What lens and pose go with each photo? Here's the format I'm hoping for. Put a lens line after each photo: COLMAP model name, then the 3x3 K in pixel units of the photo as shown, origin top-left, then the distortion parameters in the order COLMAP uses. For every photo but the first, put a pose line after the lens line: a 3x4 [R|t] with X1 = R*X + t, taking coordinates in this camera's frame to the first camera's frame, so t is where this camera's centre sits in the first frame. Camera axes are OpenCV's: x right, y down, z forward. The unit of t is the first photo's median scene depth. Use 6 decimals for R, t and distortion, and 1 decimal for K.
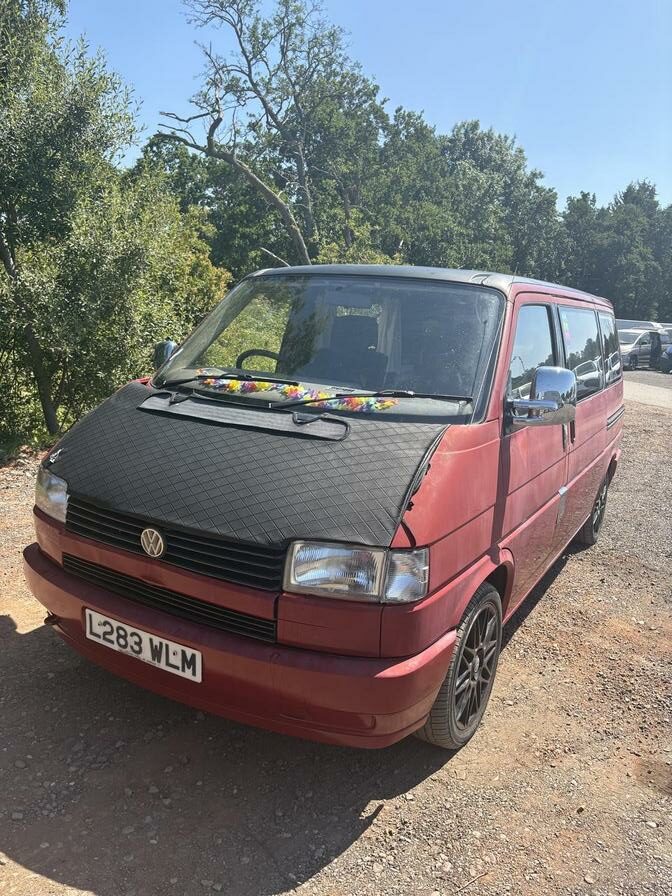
lens RADIAL K [[771.2, 0, 335.8], [0, 771.2, 446.8], [0, 0, 1]] dist [0.073242, -0.137556]
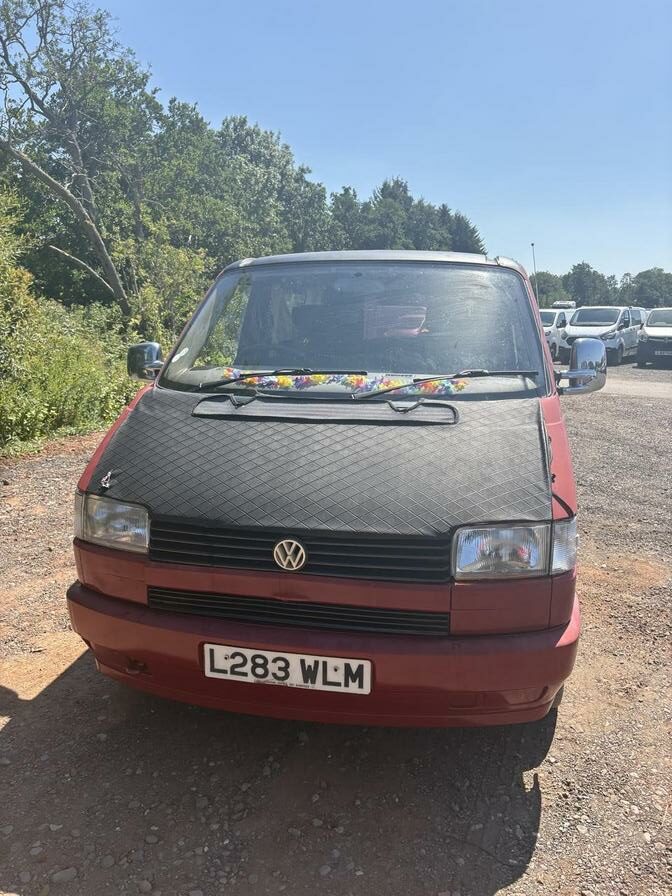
lens RADIAL K [[771.2, 0, 335.8], [0, 771.2, 446.8], [0, 0, 1]] dist [0.073242, -0.137556]
pose [[0.931870, -0.114218, 0.344343, -0.416819], [0.113365, 0.993294, 0.022681, -0.015617], [-0.344624, 0.017901, 0.938570, 0.106965]]
